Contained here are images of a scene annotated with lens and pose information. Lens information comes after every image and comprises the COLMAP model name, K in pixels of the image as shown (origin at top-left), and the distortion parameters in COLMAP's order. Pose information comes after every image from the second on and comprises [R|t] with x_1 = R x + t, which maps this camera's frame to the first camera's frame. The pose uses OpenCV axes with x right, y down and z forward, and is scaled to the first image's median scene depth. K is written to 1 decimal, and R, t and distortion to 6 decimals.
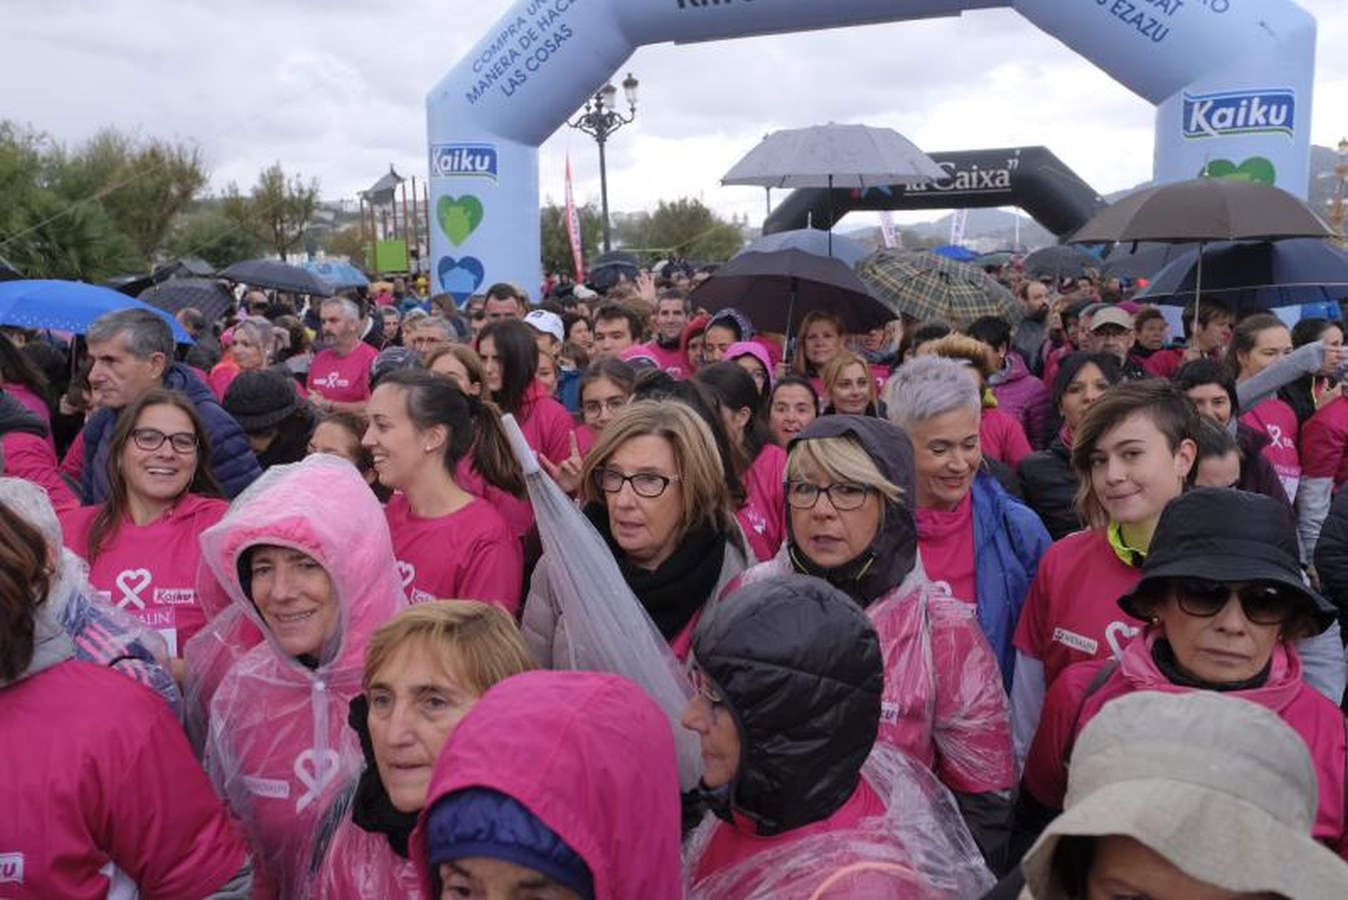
lens RADIAL K [[1054.9, 0, 672.7], [0, 1054.9, 475.7], [0, 0, 1]] dist [-0.009002, 0.006996]
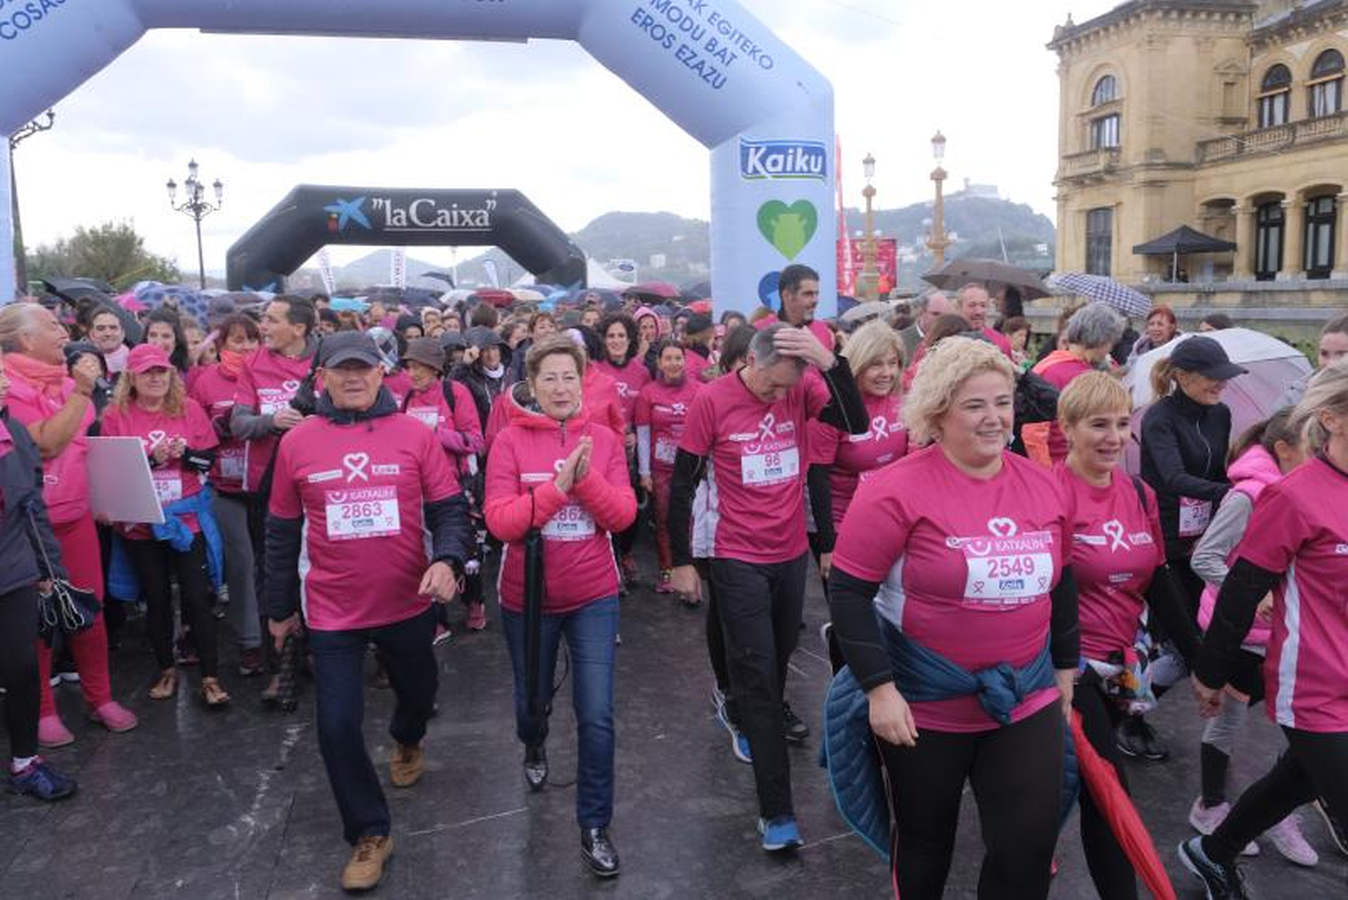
lens RADIAL K [[1057.6, 0, 661.6], [0, 1057.6, 440.7], [0, 0, 1]] dist [0.002236, -0.005724]
pose [[0.865421, -0.048470, 0.498696, -0.113679], [0.084964, 0.995092, -0.050727, -0.002747], [-0.493789, 0.086271, 0.865291, 0.094446]]
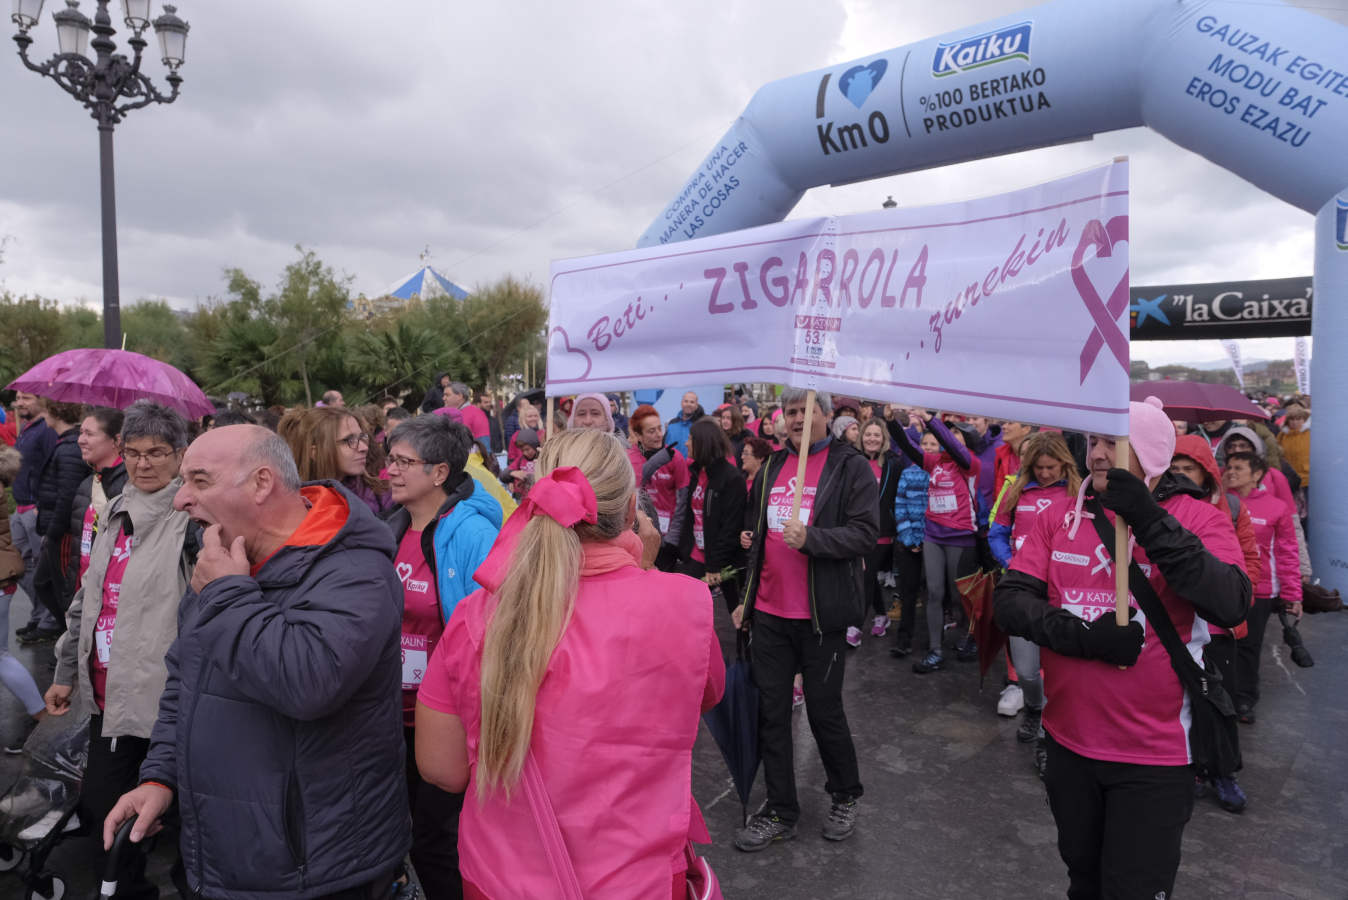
lens RADIAL K [[901.0, 0, 667.1], [0, 901.0, 436.6], [0, 0, 1]] dist [0.011144, -0.003602]
pose [[0.920878, 0.047428, -0.386956, 0.214724], [-0.101971, 0.987320, -0.121659, -0.016261], [0.376279, 0.151491, 0.914037, 0.102741]]
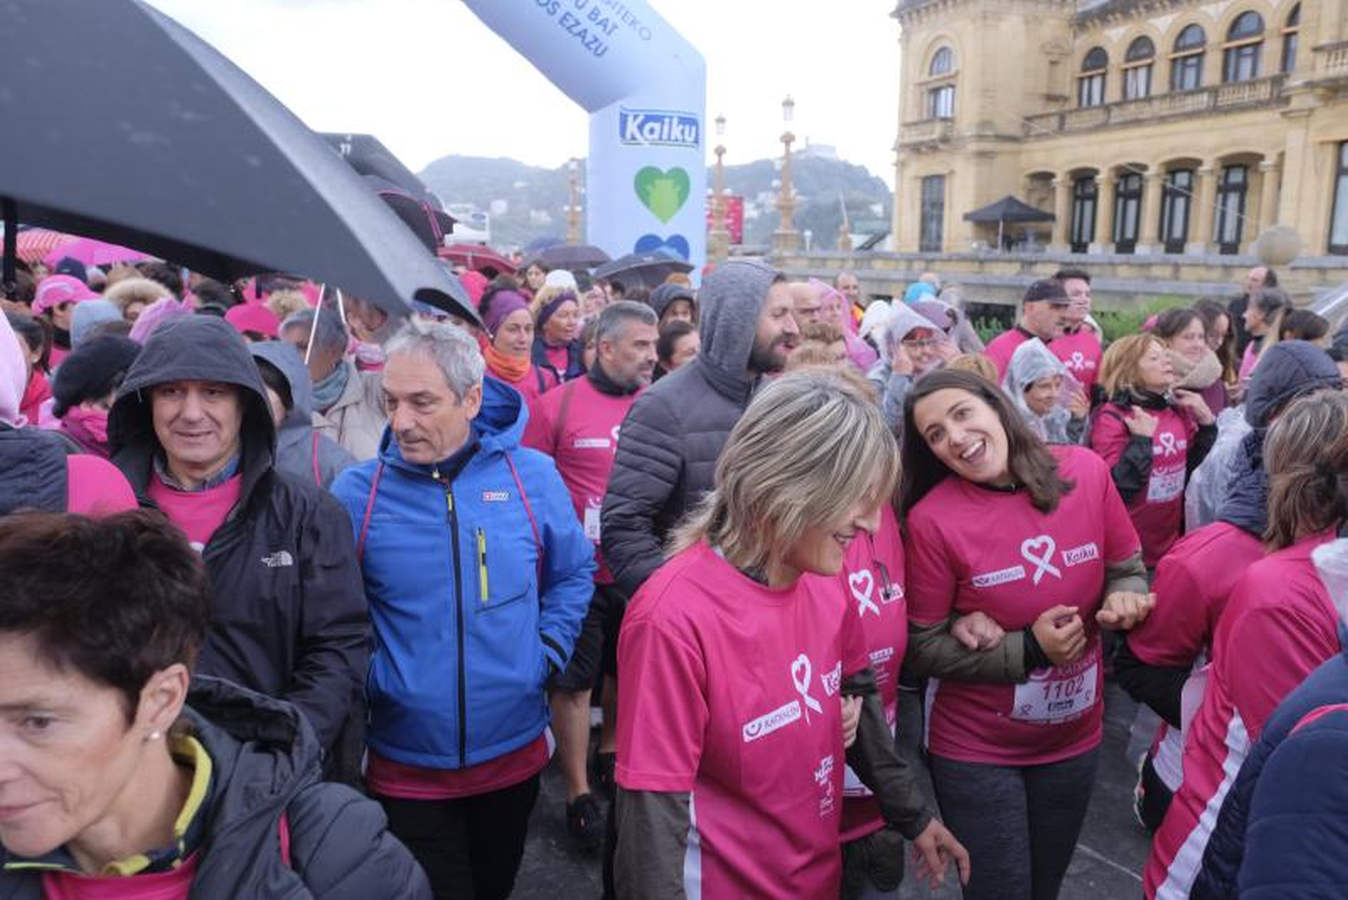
lens RADIAL K [[1061.7, 0, 650.8], [0, 1061.7, 451.2], [0, 0, 1]] dist [-0.002720, -0.001926]
pose [[0.787852, -0.071801, 0.611664, -0.172521], [0.078599, 0.996782, 0.015770, -0.003219], [-0.610828, 0.035651, 0.790960, 0.062300]]
